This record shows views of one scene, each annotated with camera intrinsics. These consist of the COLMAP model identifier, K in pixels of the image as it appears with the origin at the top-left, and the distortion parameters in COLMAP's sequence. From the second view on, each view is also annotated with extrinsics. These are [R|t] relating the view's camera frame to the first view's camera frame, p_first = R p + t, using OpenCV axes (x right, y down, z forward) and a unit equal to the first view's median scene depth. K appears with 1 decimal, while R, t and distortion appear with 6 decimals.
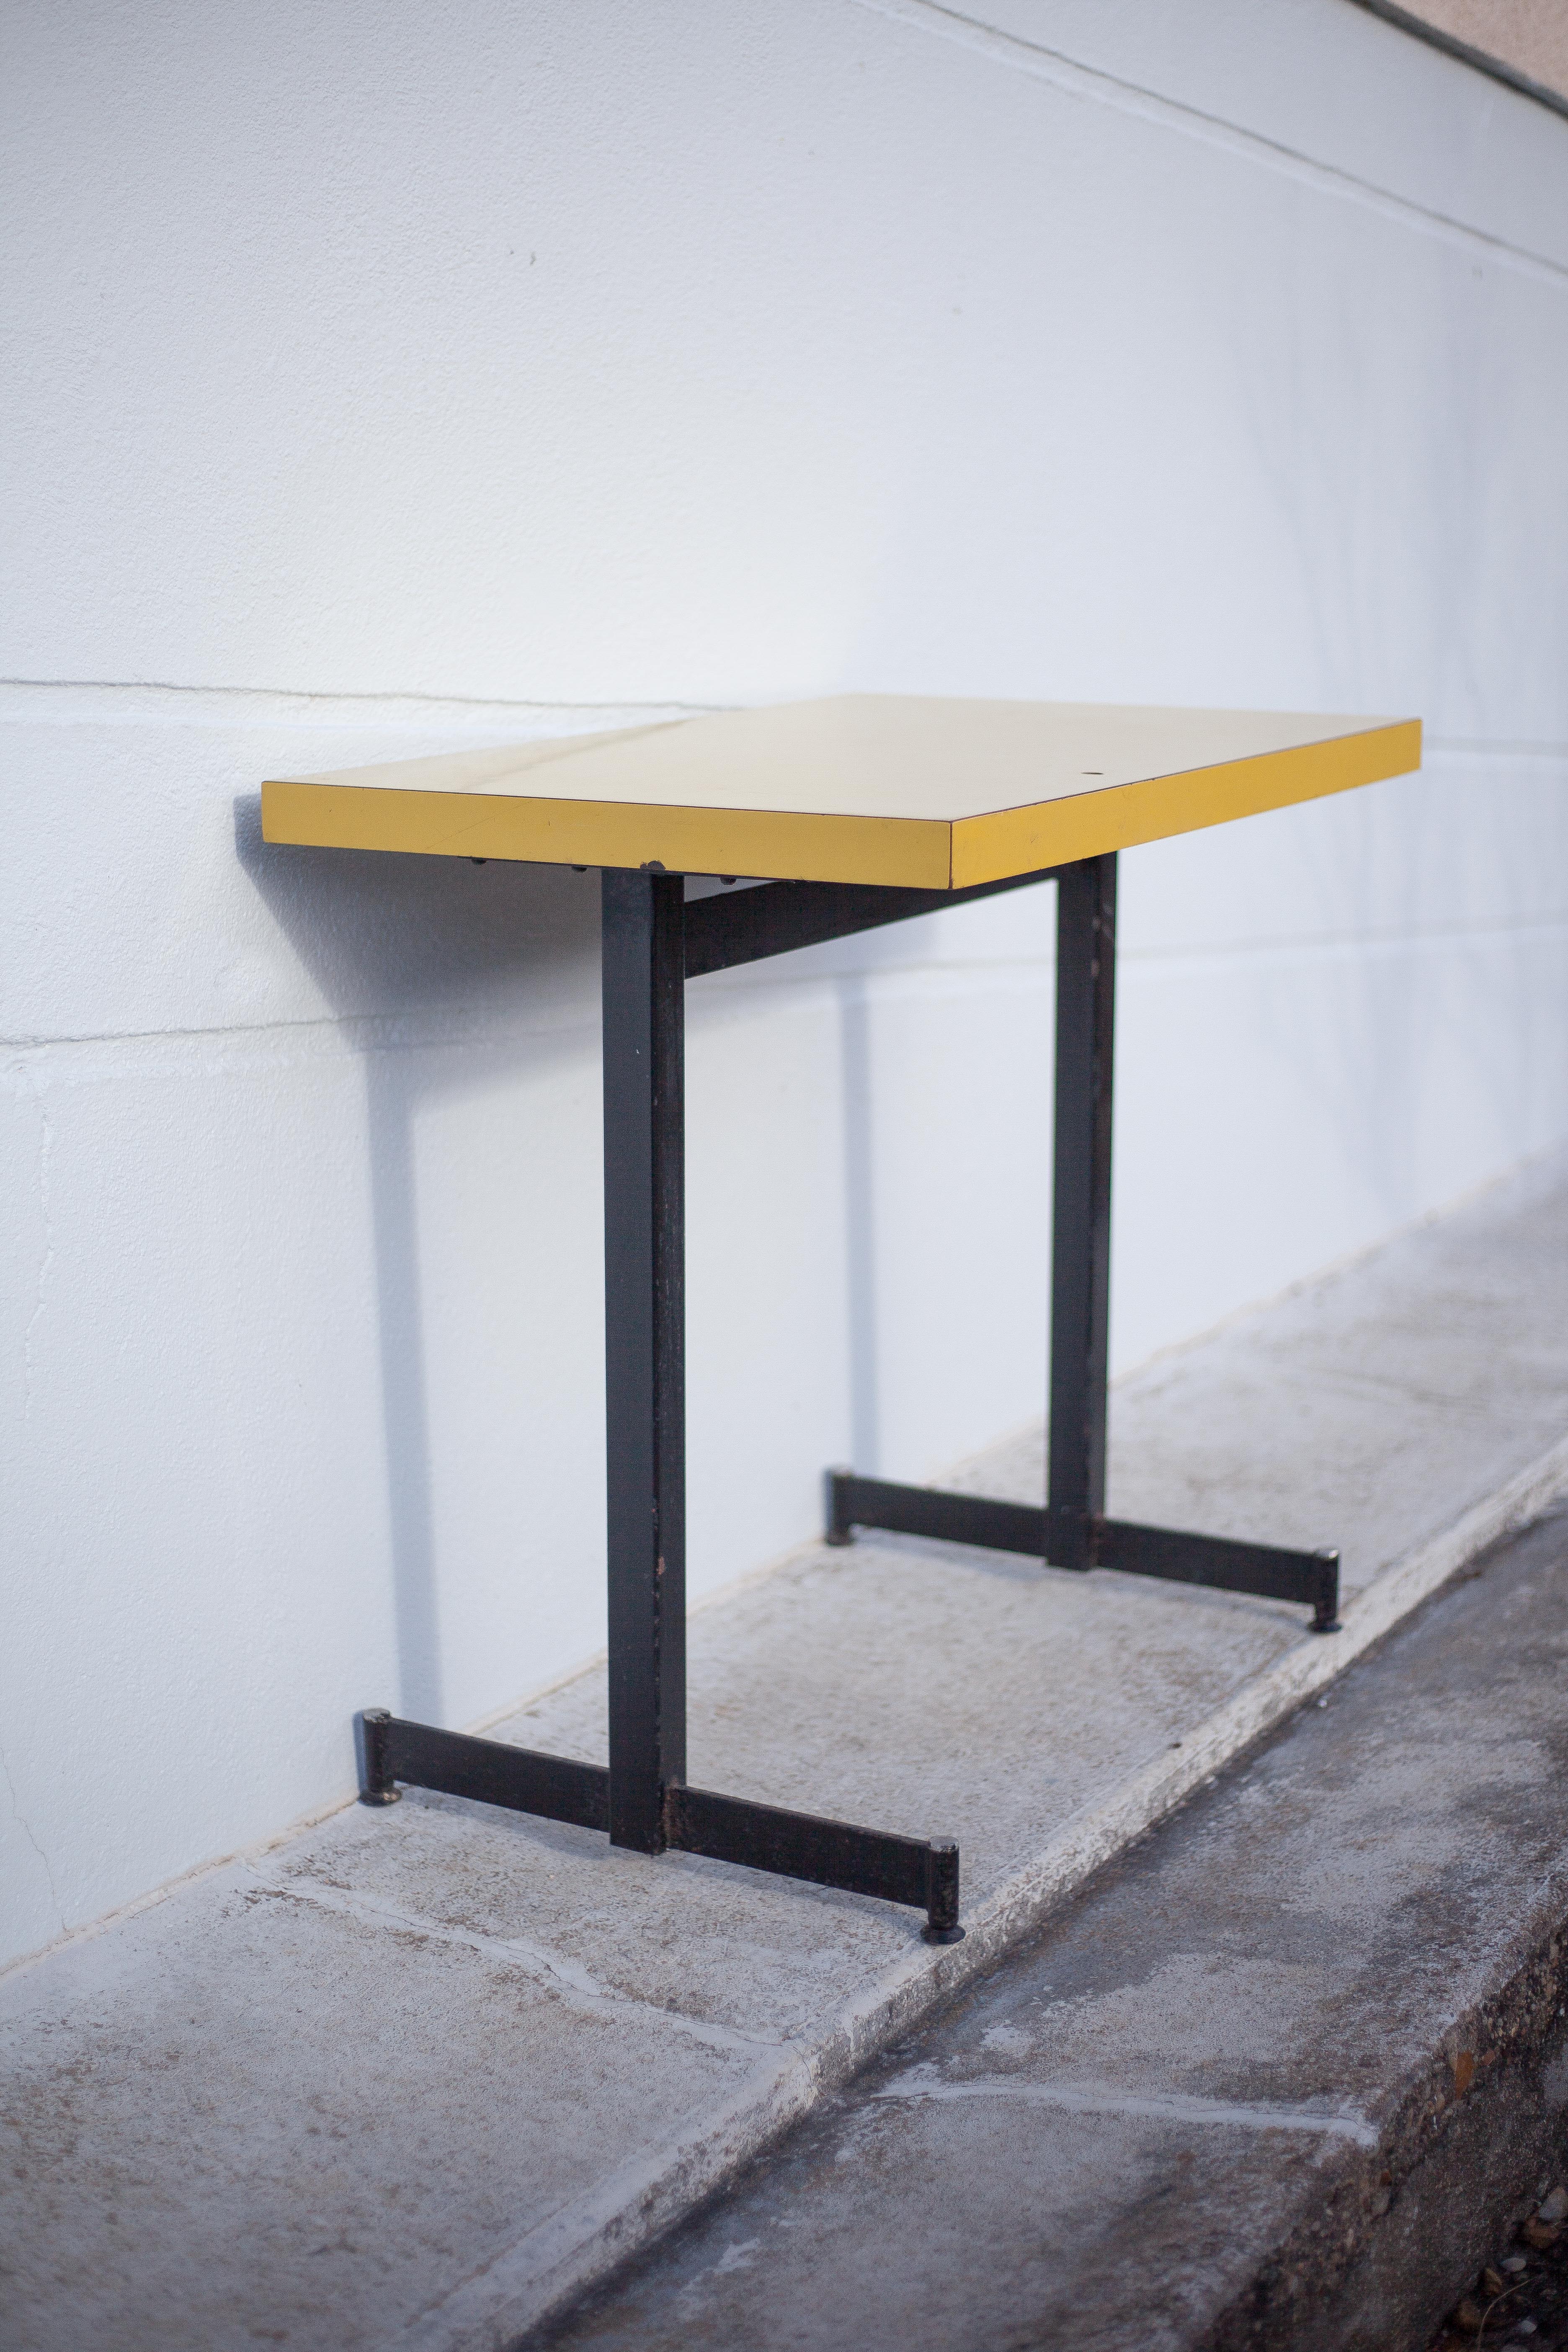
lens RADIAL K [[3461.3, 0, 784.0], [0, 3461.3, 1176.0], [0, 0, 1]] dist [-0.126587, -0.051532]
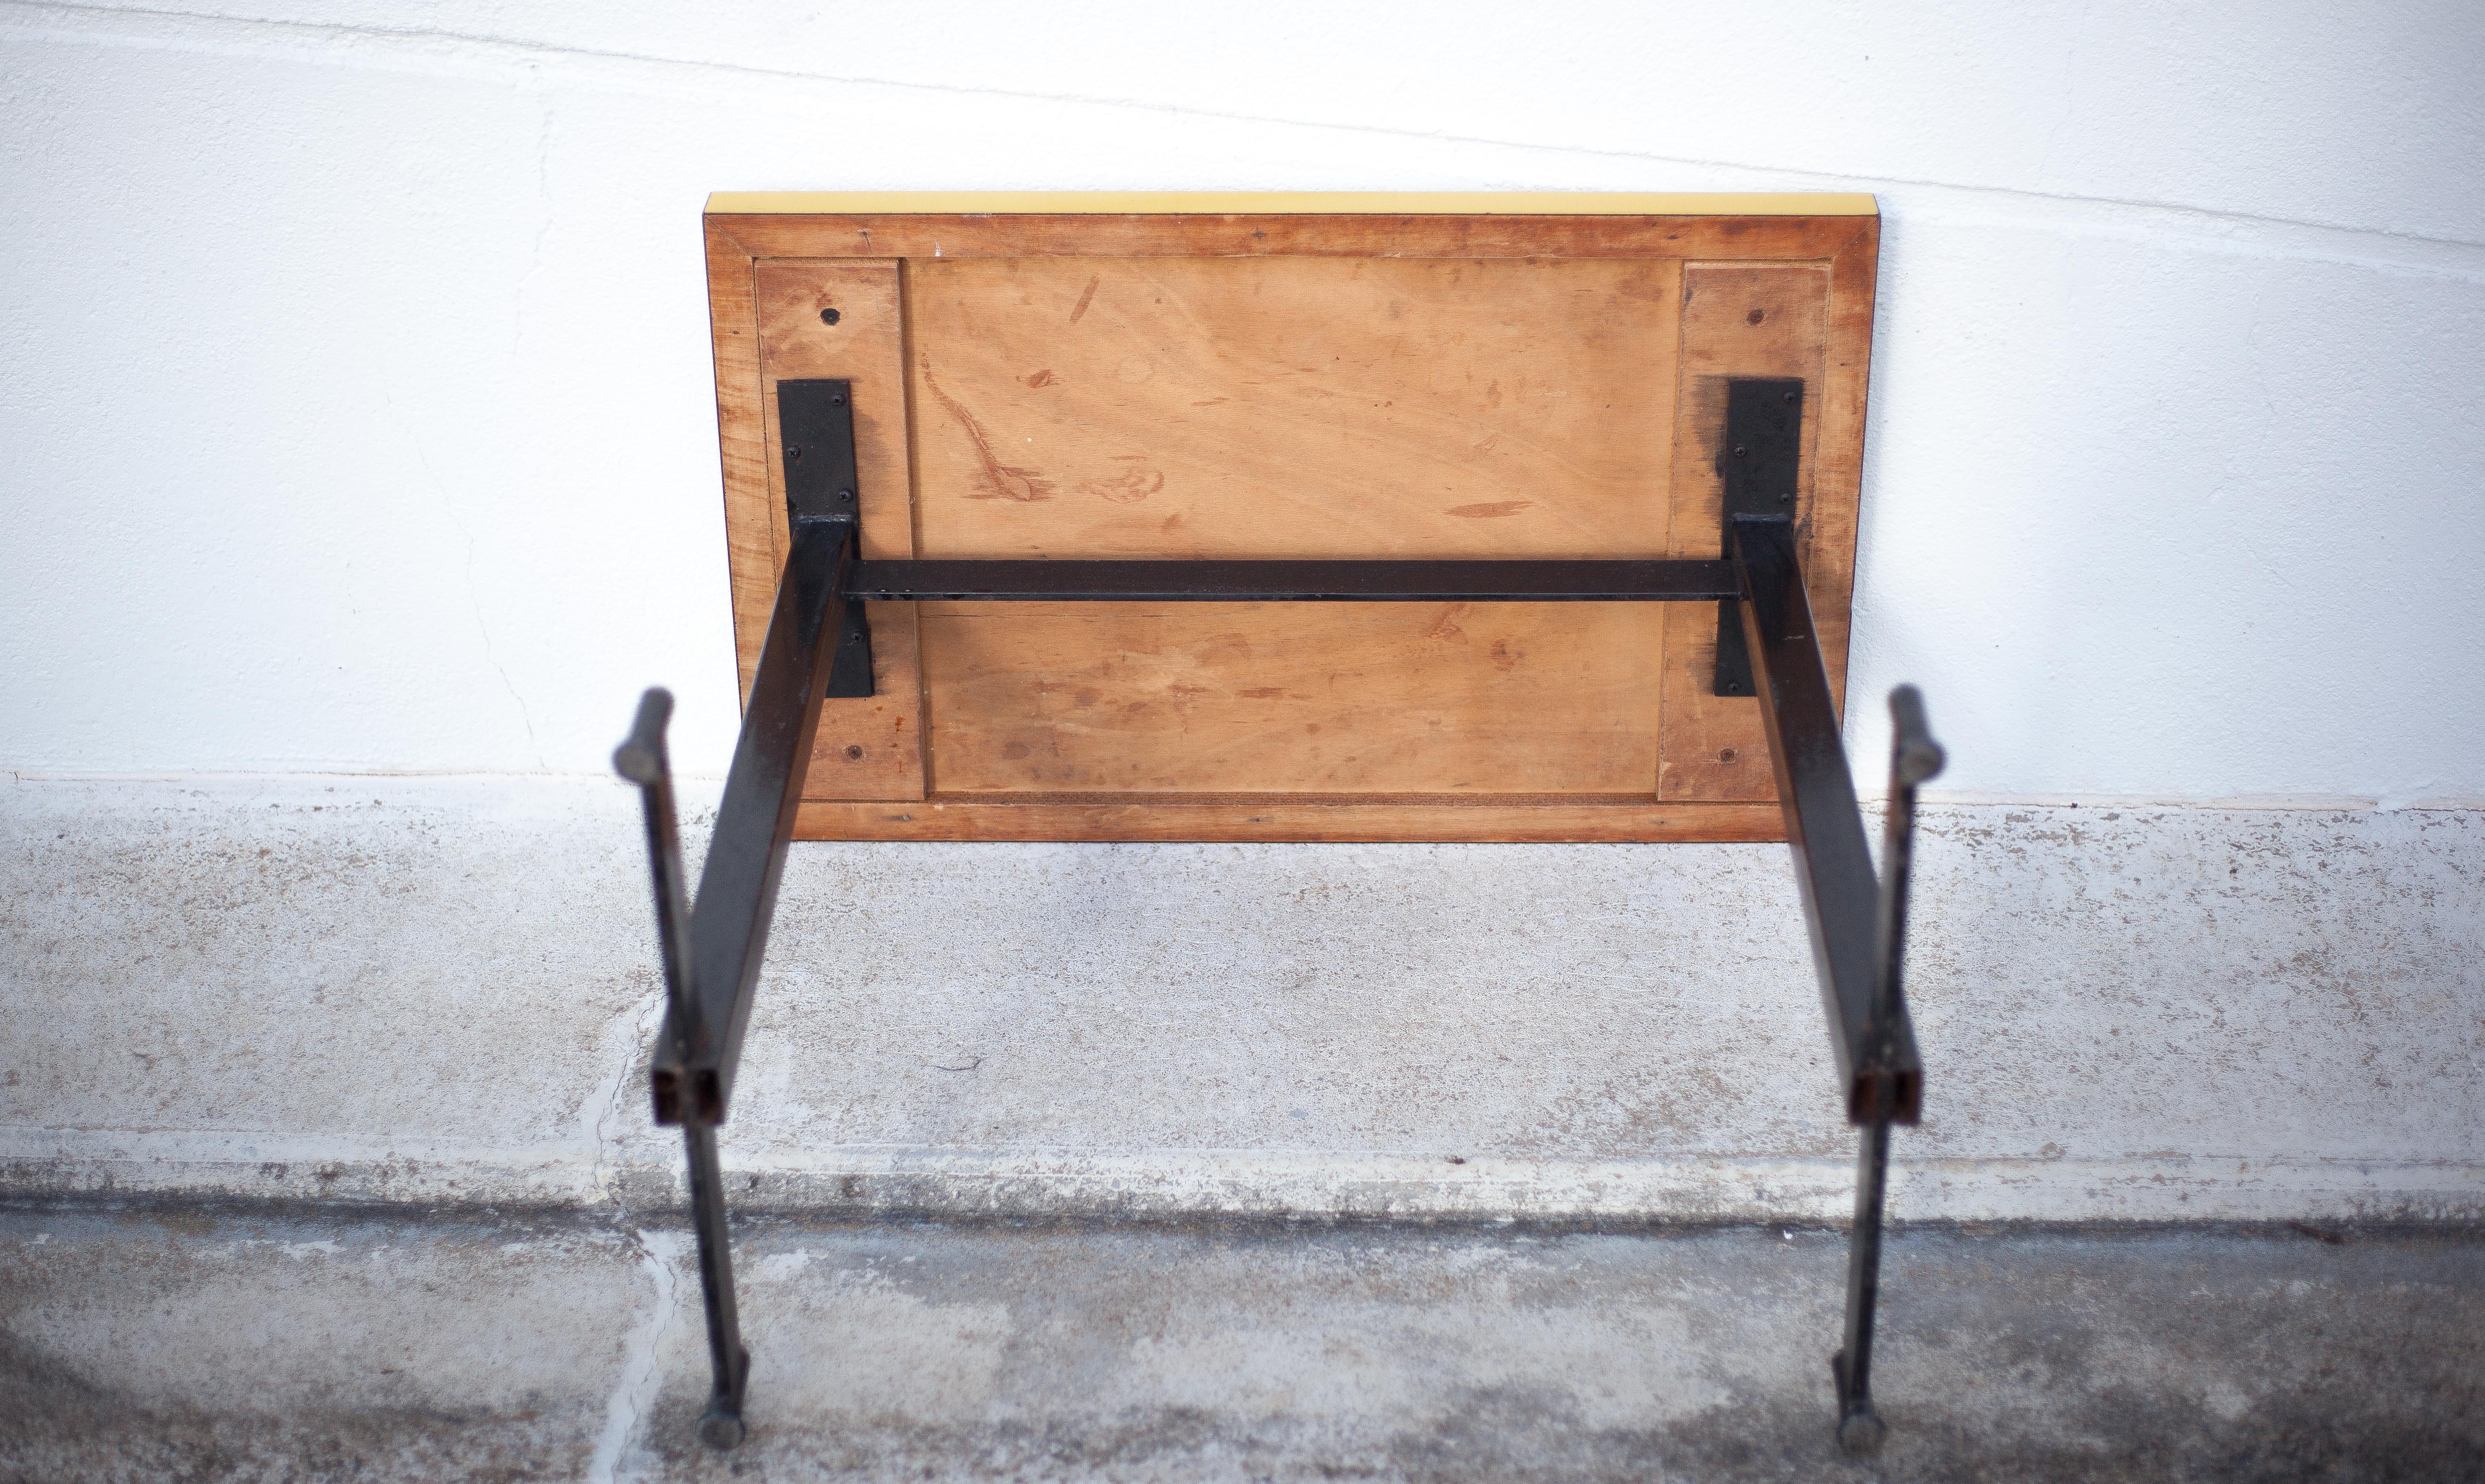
lens RADIAL K [[3744.8, 0, 1253.2], [0, 3744.8, 475.3], [0, 0, 1]] dist [-0.062426, -0.132492]
pose [[0.477536, 0.377689, -0.793291, 0.858406], [-0.181968, 0.925829, 0.331251, -0.332033], [0.859562, -0.013830, 0.510844, 0.525047]]
